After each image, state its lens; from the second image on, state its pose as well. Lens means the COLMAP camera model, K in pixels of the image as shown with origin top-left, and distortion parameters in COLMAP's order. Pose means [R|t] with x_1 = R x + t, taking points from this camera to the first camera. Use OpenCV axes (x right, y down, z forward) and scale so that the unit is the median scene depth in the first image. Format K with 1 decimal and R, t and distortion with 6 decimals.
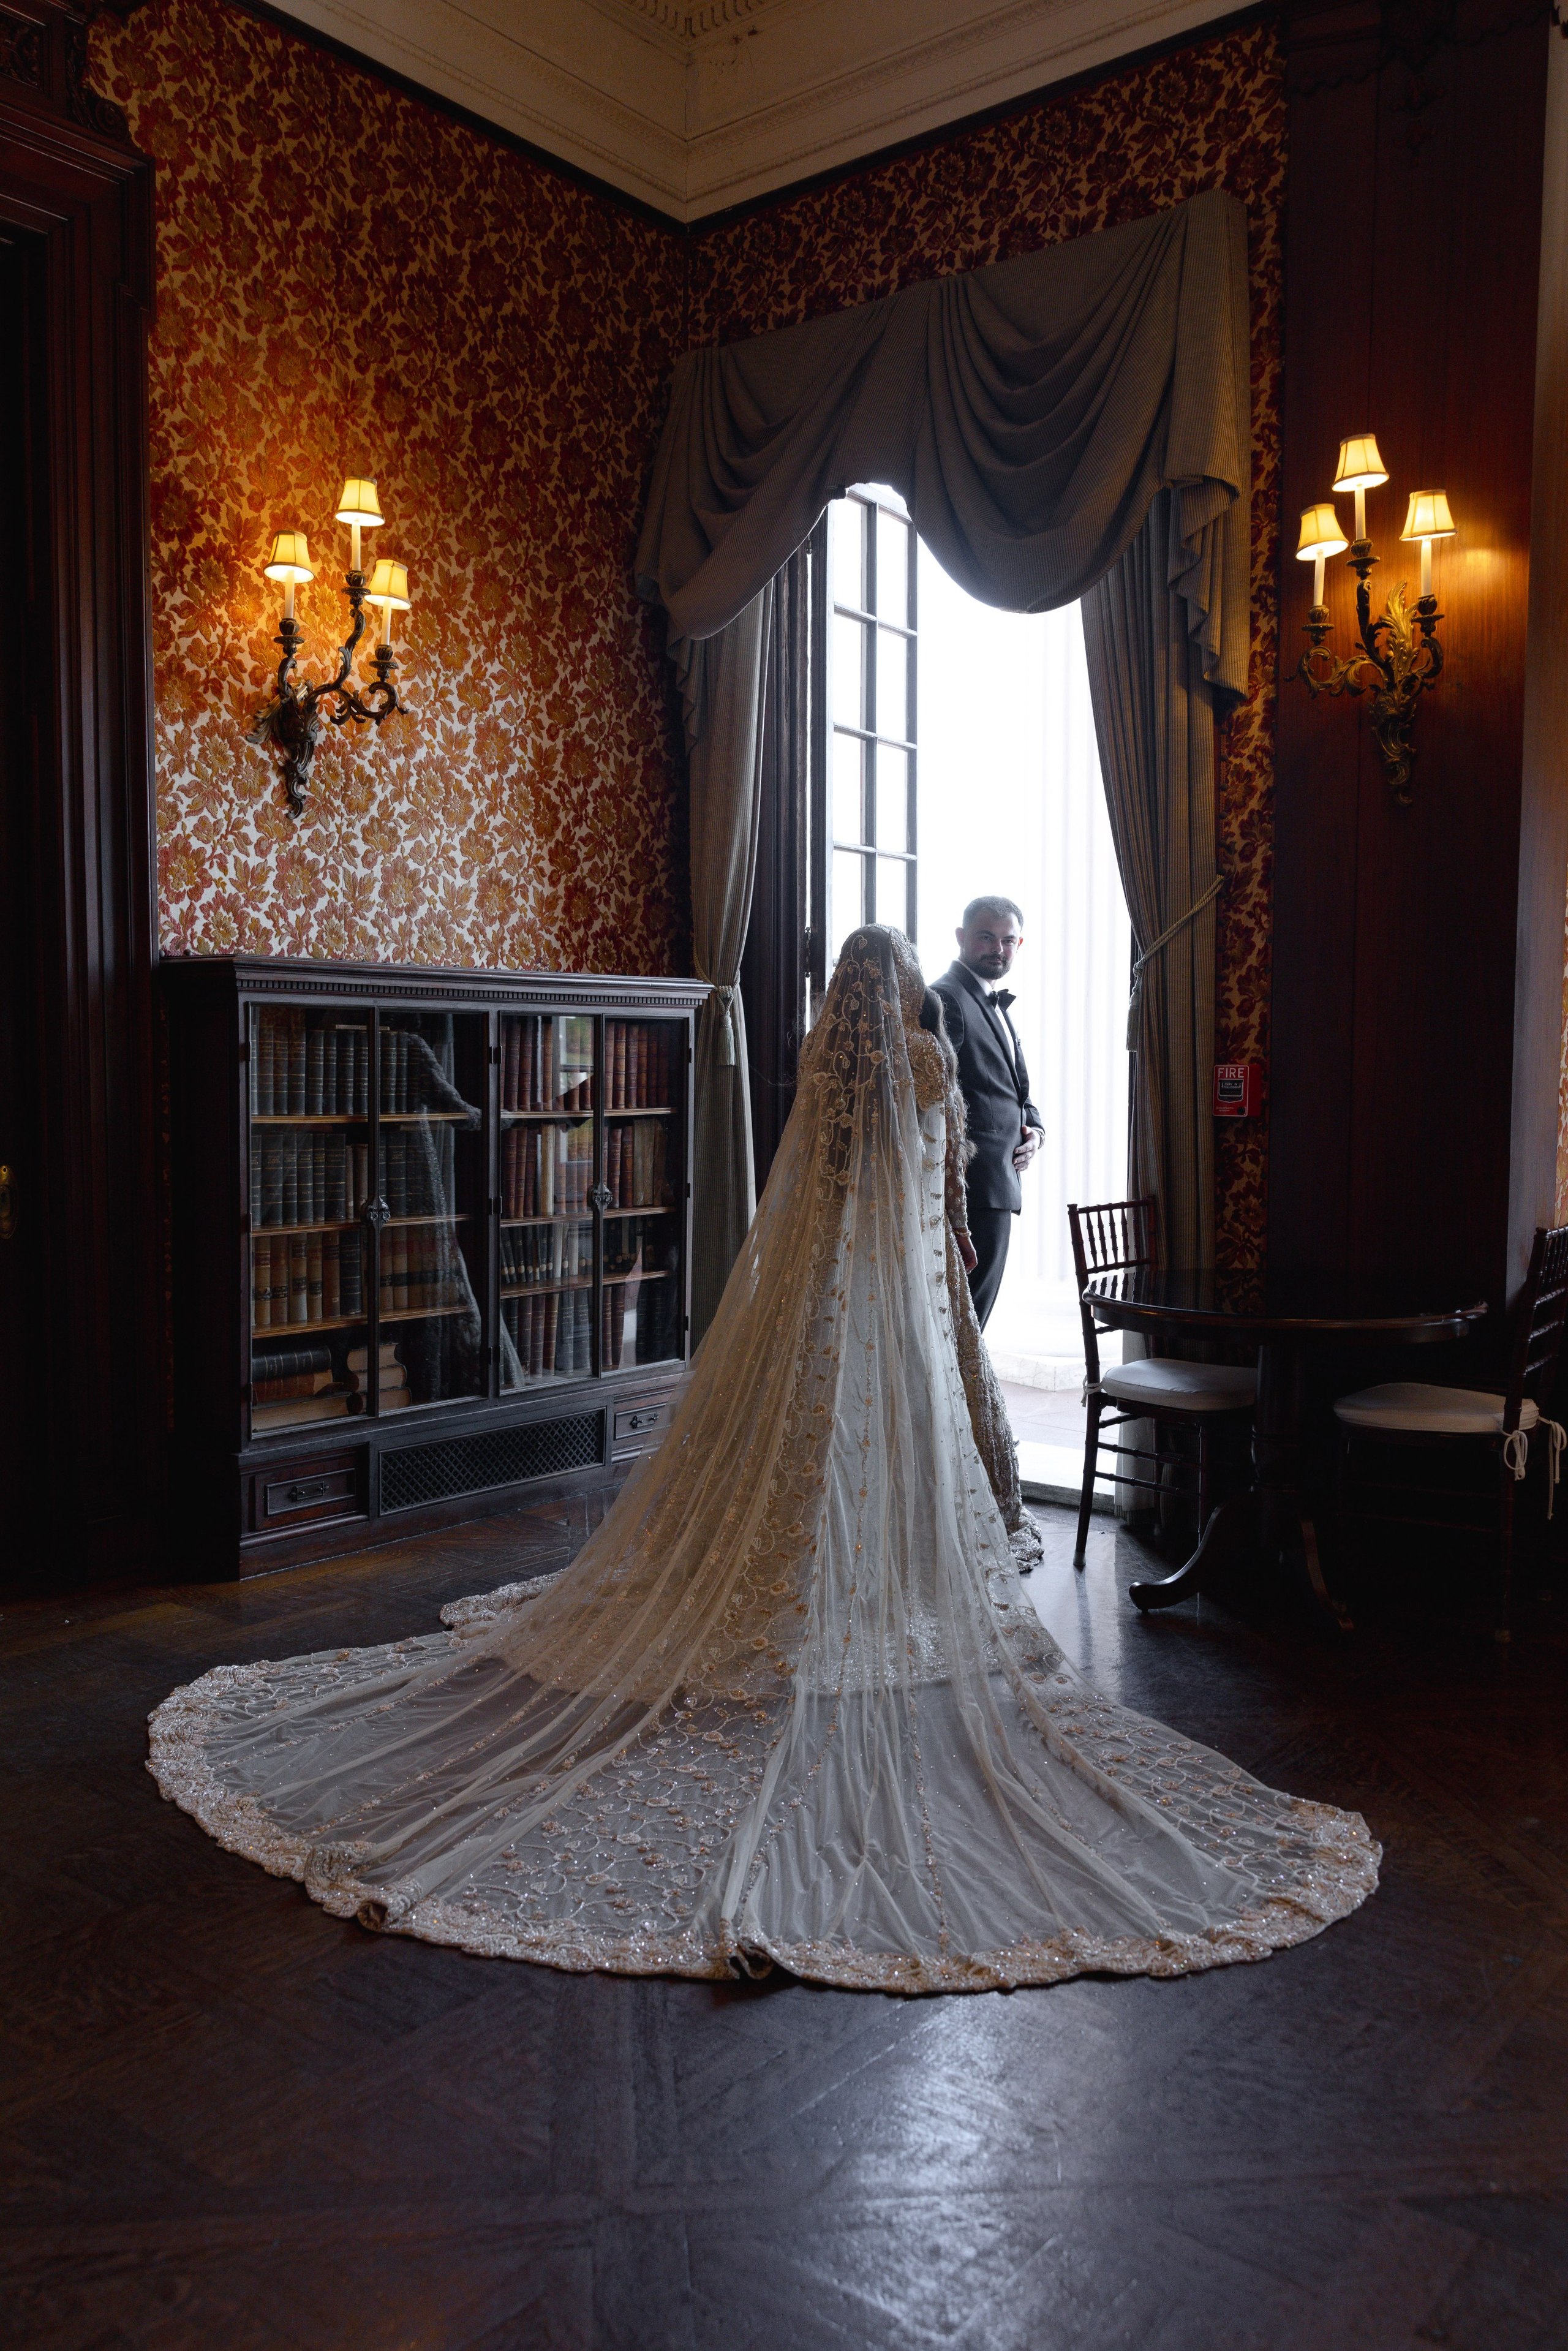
lens RADIAL K [[1882.1, 0, 784.0], [0, 1882.1, 1175.5], [0, 0, 1]] dist [0.011805, -0.002735]
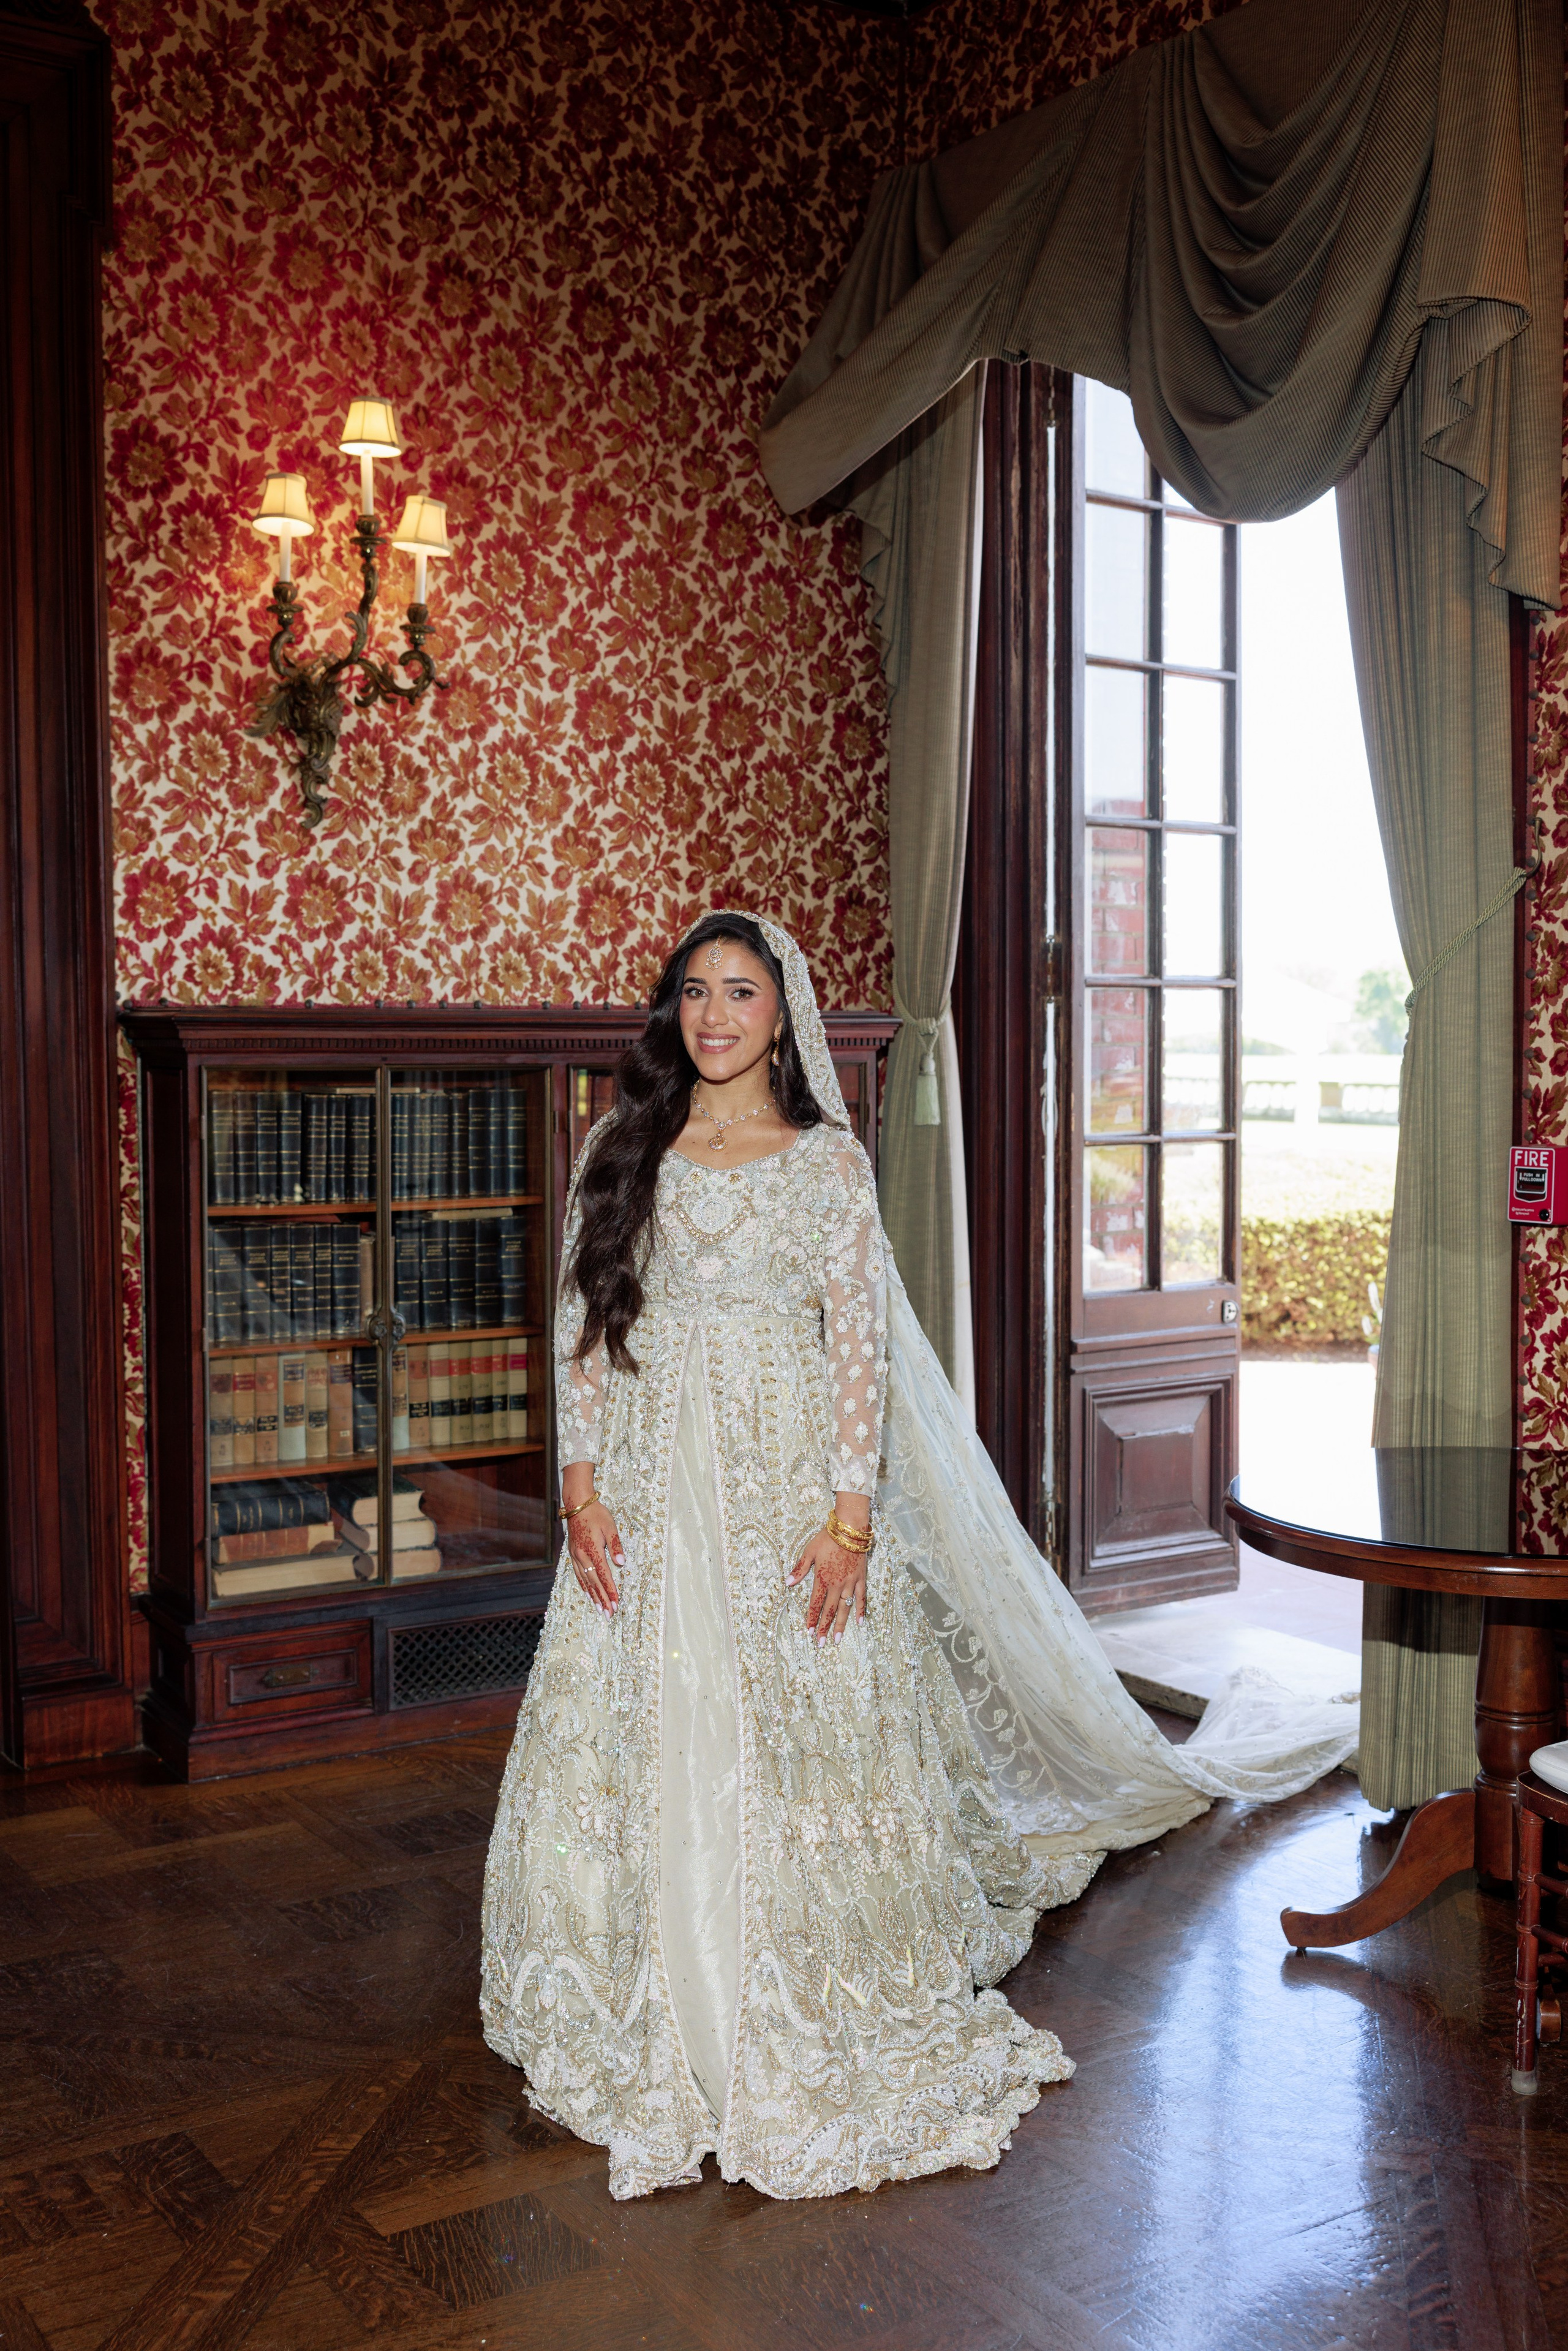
lens RADIAL K [[2452.5, 0, 784.0], [0, 2452.5, 1175.5], [0, 0, 1]] dist [-0.009955, 0.038621]
pose [[0.950922, 0.012061, -0.309195, 0.254427], [-0.013022, 0.999915, -0.001045, -0.043777], [0.309156, 0.005020, 0.950998, 0.075531]]
